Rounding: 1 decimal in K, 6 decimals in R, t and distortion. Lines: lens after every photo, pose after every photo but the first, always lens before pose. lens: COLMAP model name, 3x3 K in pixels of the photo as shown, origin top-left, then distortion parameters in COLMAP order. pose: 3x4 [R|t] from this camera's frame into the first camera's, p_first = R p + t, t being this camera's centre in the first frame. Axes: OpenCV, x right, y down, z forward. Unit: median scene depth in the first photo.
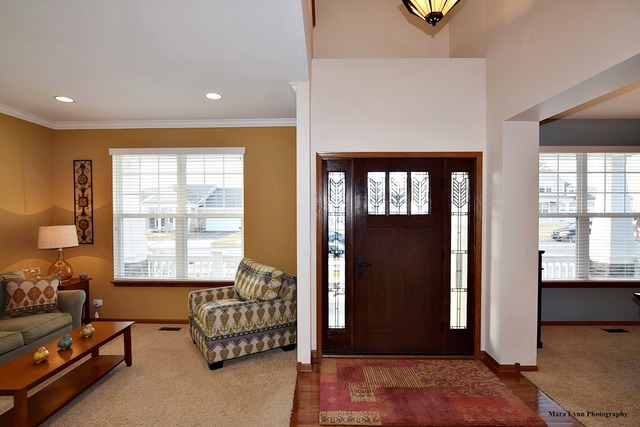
lens RADIAL K [[313.8, 0, 314.9], [0, 313.8, 216.5], [0, 0, 1]] dist [-0.021921, 0.000048]
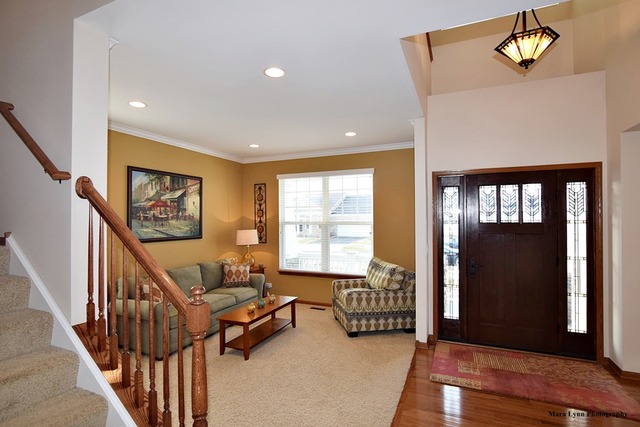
lens RADIAL K [[313.8, 0, 314.9], [0, 313.8, 216.5], [0, 0, 1]] dist [-0.021921, 0.000048]
pose [[0.919479, -0.006710, -0.393082, 0.062399], [-0.001479, 0.999788, -0.020527, -0.004242], [0.393137, 0.019455, 0.919274, -0.298021]]
